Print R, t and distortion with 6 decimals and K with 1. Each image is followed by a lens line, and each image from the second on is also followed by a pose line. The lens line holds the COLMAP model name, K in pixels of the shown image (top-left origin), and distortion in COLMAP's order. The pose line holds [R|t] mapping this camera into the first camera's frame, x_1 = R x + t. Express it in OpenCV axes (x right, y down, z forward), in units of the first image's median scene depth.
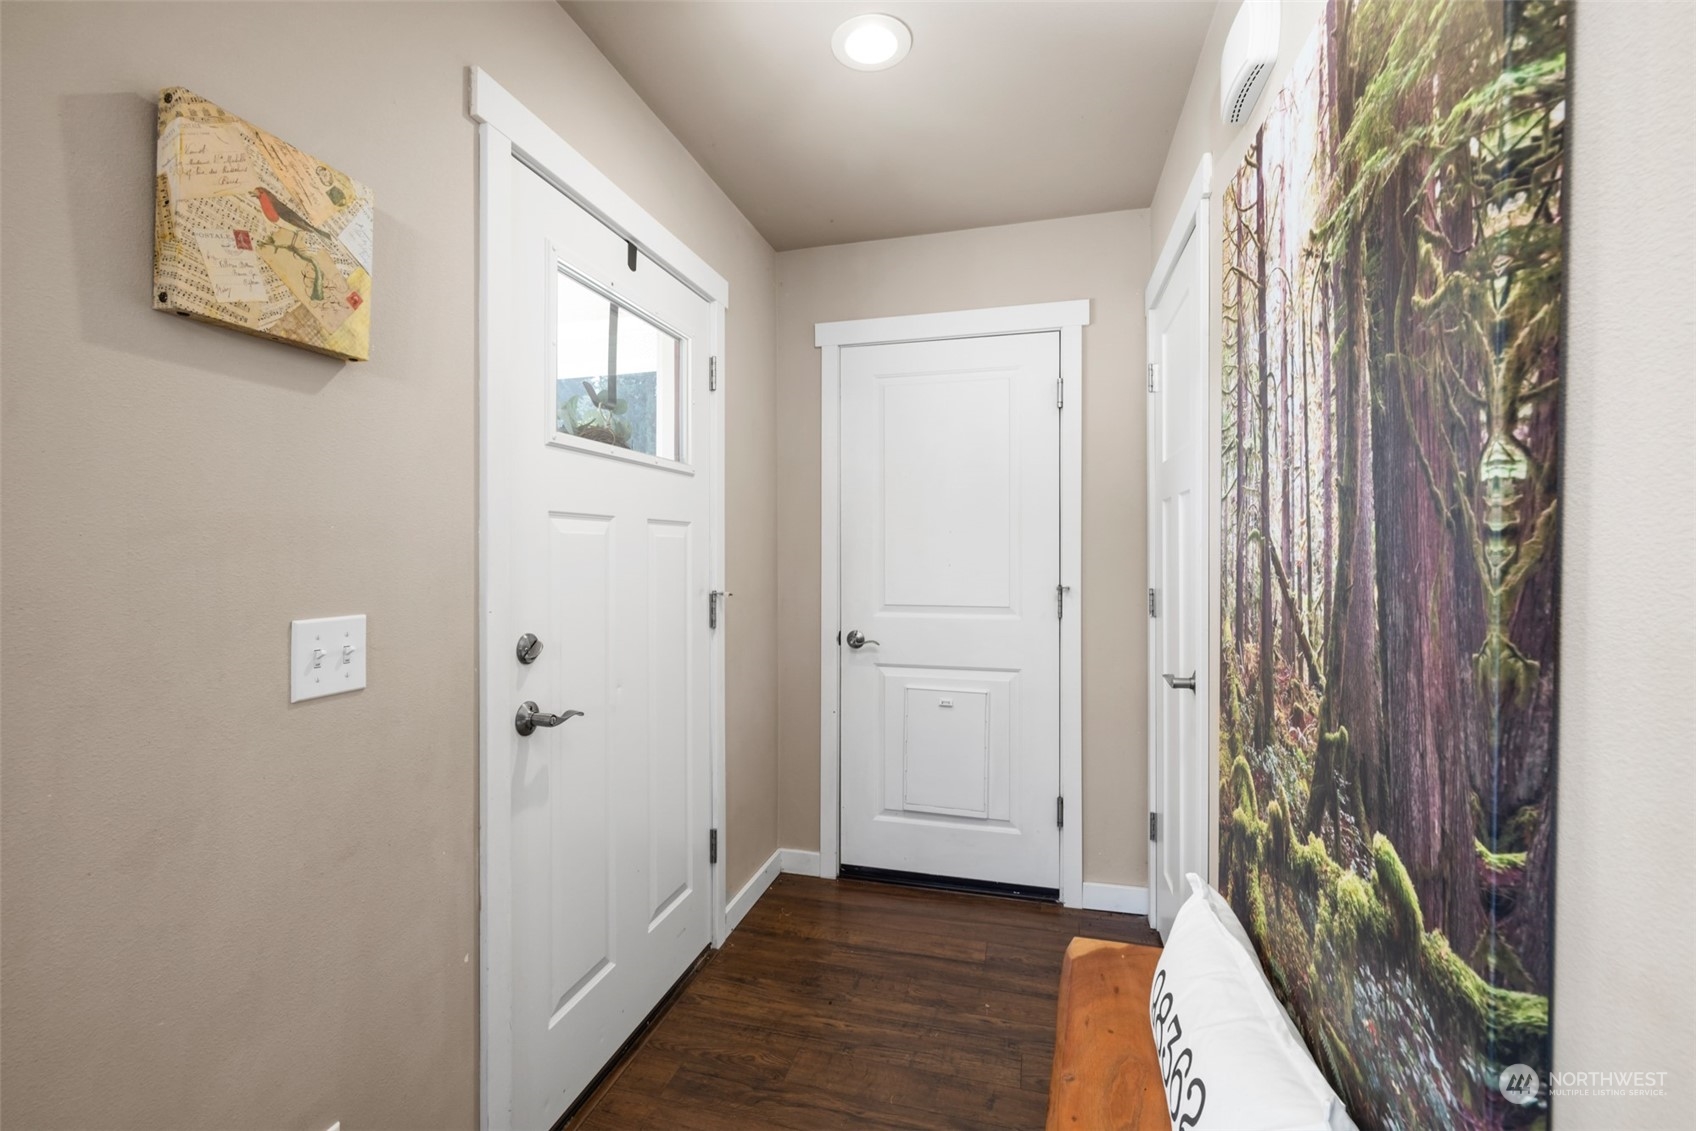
lens RADIAL K [[724.3, 0, 835.8], [0, 724.3, 547.9], [0, 0, 1]] dist [-0.000123, 0.000282]
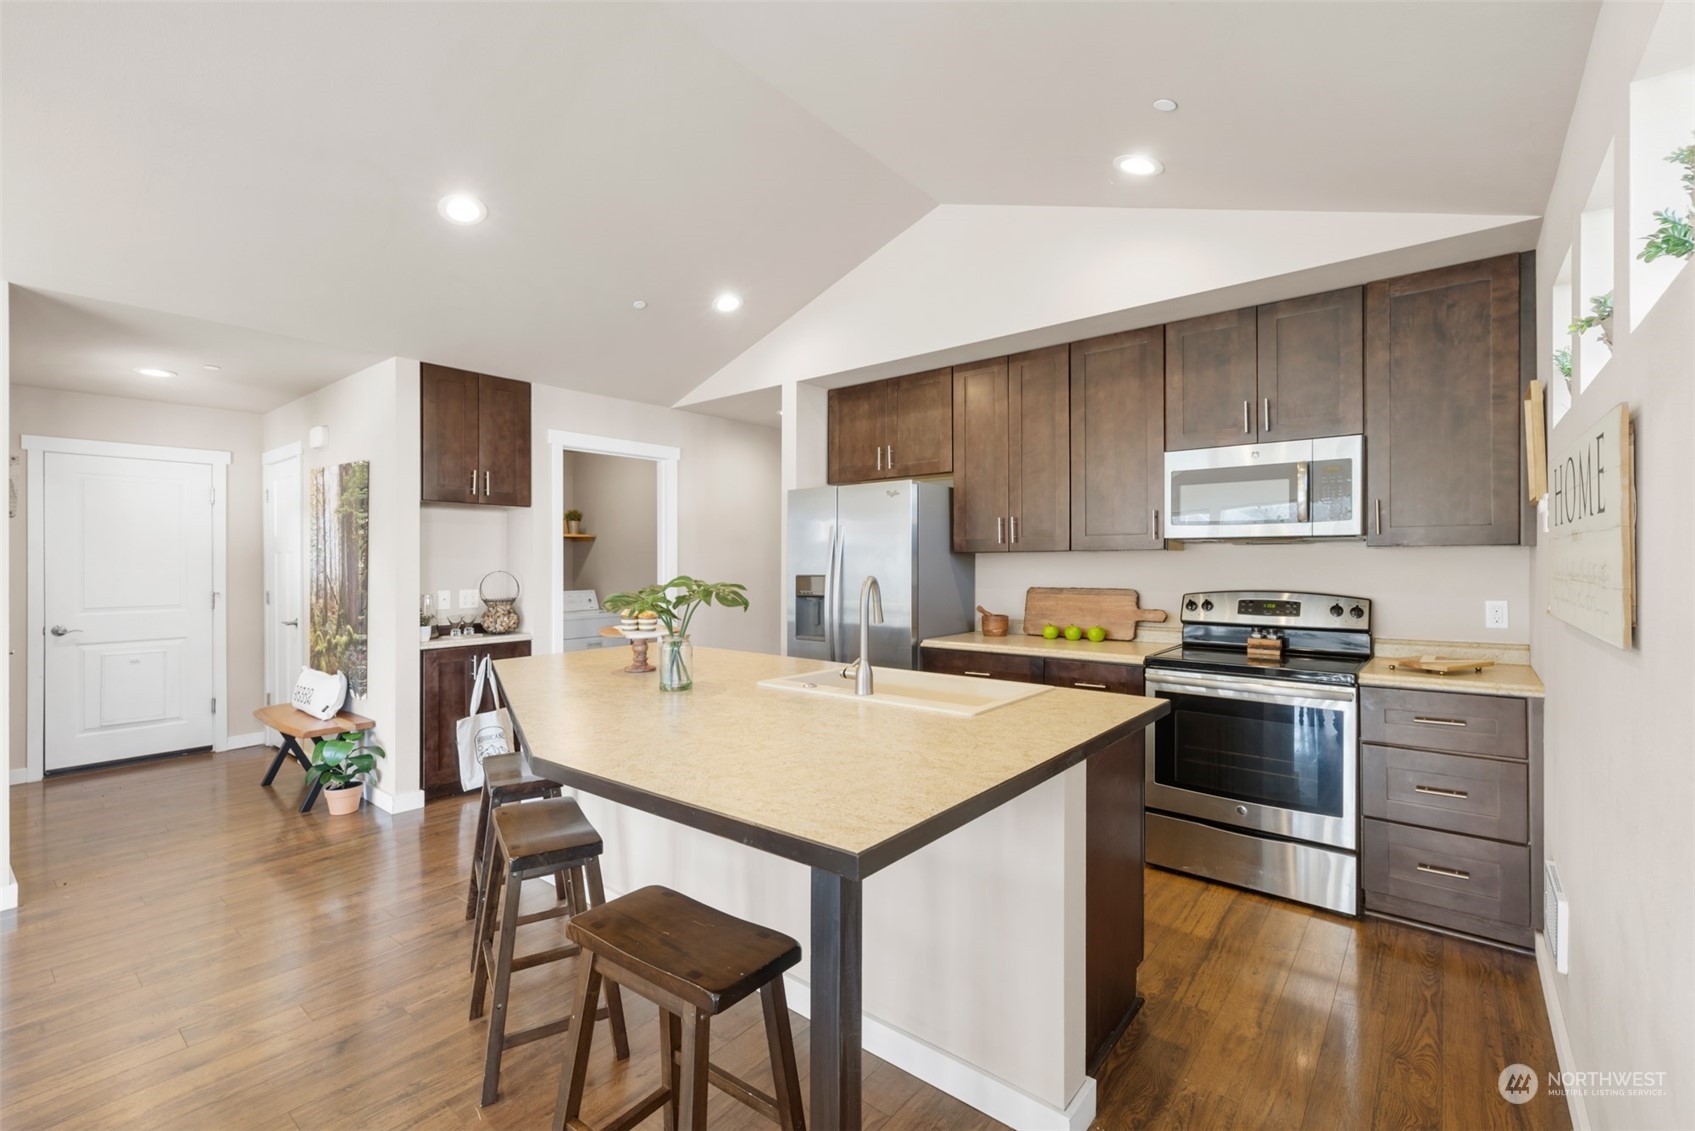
lens RADIAL K [[723.8, 0, 844.3], [0, 723.8, 561.6], [0, 0, 1]] dist [-0.000123, 0.000282]
pose [[0.386435, -0.003840, 0.922309, -1.889933], [0.002885, 0.999991, 0.002955, -0.073795], [-0.922312, 0.001519, 0.386443, -3.034564]]
